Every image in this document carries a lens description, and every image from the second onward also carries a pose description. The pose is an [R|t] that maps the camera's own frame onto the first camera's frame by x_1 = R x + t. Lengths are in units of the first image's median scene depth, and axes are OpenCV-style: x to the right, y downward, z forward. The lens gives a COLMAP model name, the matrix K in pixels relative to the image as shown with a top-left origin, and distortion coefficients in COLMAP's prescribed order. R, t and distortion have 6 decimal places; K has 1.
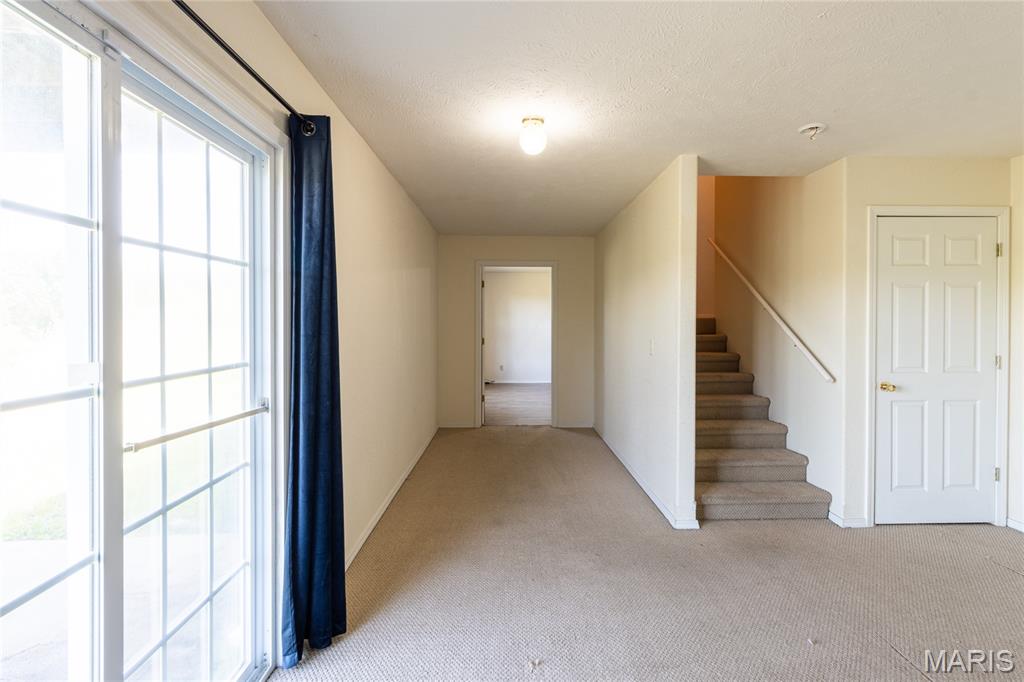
lens RADIAL K [[479.1, 0, 519.9], [0, 479.1, 326.6], [0, 0, 1]] dist [0.002094, 0.000631]
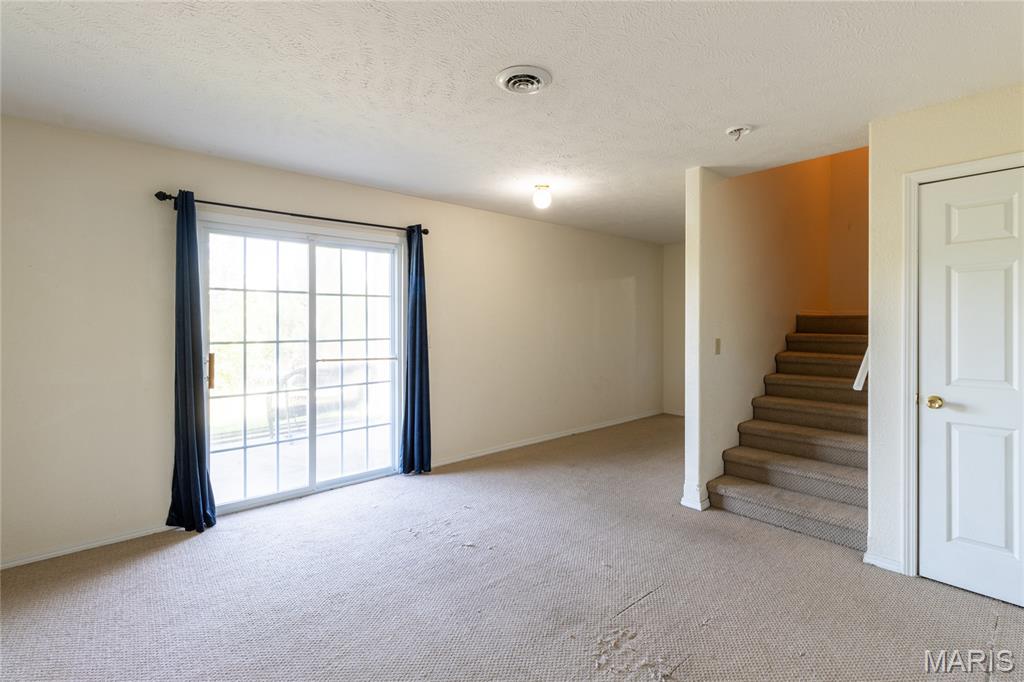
lens RADIAL K [[479.1, 0, 519.9], [0, 479.1, 326.6], [0, 0, 1]] dist [0.002094, 0.000631]
pose [[0.637749, 0.004398, -0.770232, 0.929206], [-0.005186, 0.999986, 0.001417, 0.005902], [0.770227, 0.003091, 0.637763, -0.007081]]
